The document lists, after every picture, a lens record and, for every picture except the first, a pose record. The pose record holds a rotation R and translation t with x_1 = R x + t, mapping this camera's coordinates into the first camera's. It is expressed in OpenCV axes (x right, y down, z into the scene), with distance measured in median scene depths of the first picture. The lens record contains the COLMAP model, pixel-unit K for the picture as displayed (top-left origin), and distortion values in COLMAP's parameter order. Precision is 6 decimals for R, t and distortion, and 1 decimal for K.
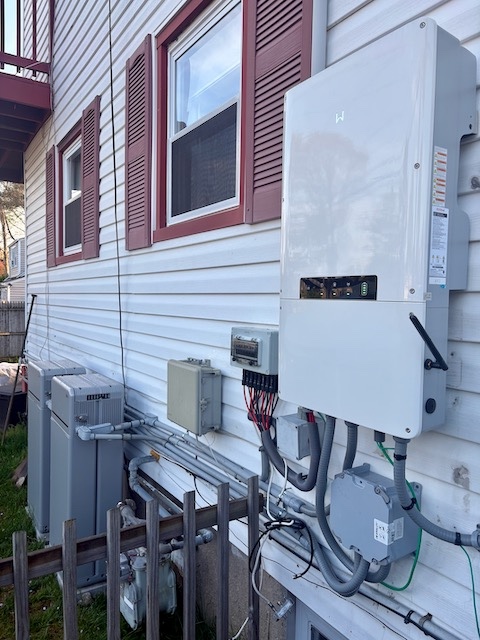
lens RADIAL K [[474.4, 0, 240.0], [0, 474.4, 320.0], [0, 0, 1]] dist [-0.006329, -0.003365]
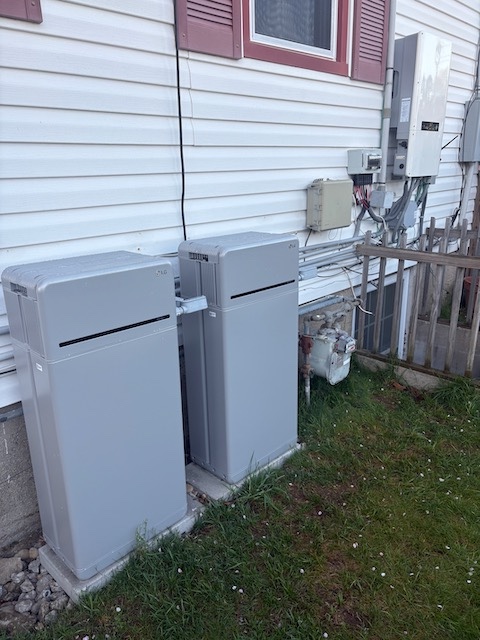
lens RADIAL K [[482.0, 0, 240.0], [0, 482.0, 320.0], [0, 0, 1]] dist [0.021711, -0.000207]
pose [[-0.209219, -0.310831, 0.927152, -1.553948], [0.065491, 0.941553, 0.330438, -0.007521], [-0.975673, 0.129854, -0.176634, 1.665378]]
